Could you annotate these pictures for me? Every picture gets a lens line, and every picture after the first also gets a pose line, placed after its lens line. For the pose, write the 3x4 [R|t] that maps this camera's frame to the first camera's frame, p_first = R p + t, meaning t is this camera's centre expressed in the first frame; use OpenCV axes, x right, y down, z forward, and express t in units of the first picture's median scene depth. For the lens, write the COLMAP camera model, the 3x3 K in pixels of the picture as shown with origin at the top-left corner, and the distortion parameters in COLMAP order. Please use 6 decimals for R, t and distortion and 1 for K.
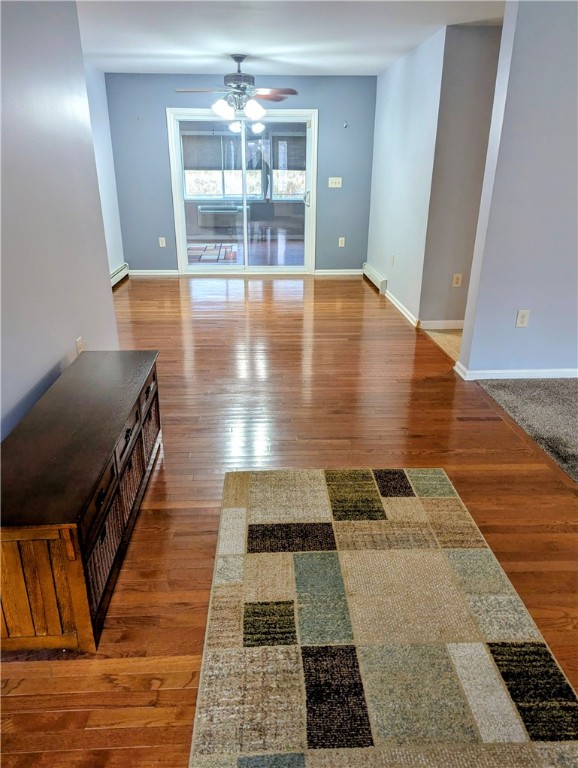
lens RADIAL K [[545.5, 0, 283.5], [0, 545.5, 388.2], [0, 0, 1]] dist [0.022348, -0.018525]
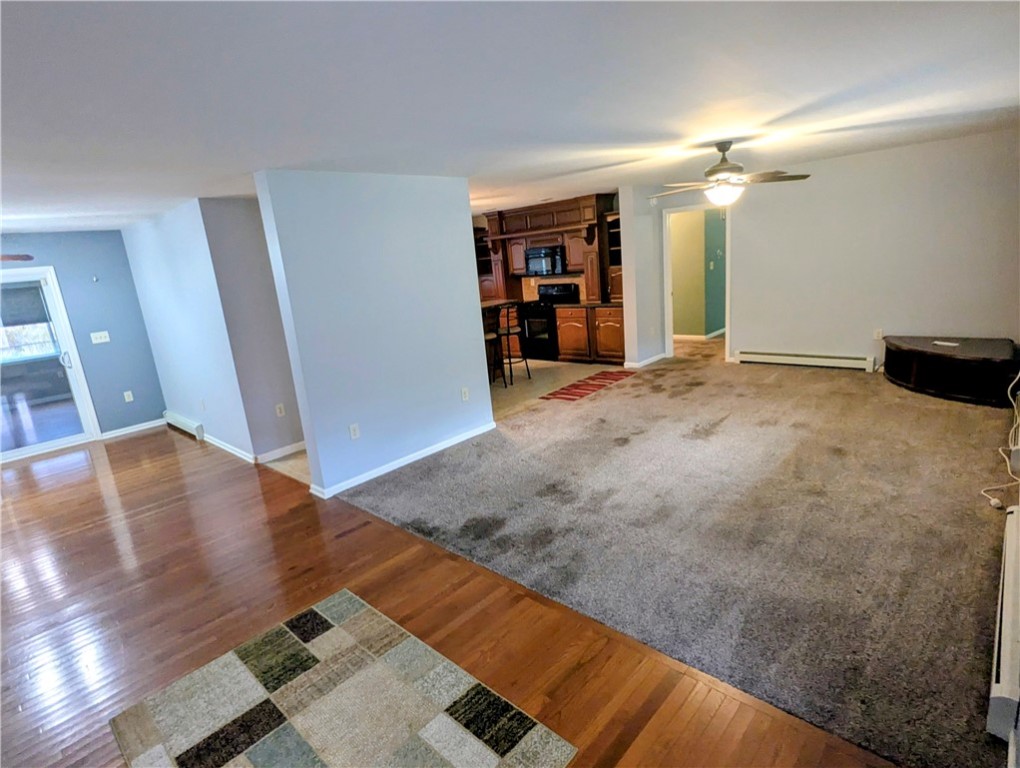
lens RADIAL K [[530.5, 0, 502.5], [0, 530.5, 382.0], [0, 0, 1]] dist [0.003061, 0.001695]
pose [[0.714529, -0.225894, 0.662133, -0.100081], [0.353342, 0.933379, -0.062870, -0.064553], [-0.603819, 0.278882, 0.746744, -0.109496]]
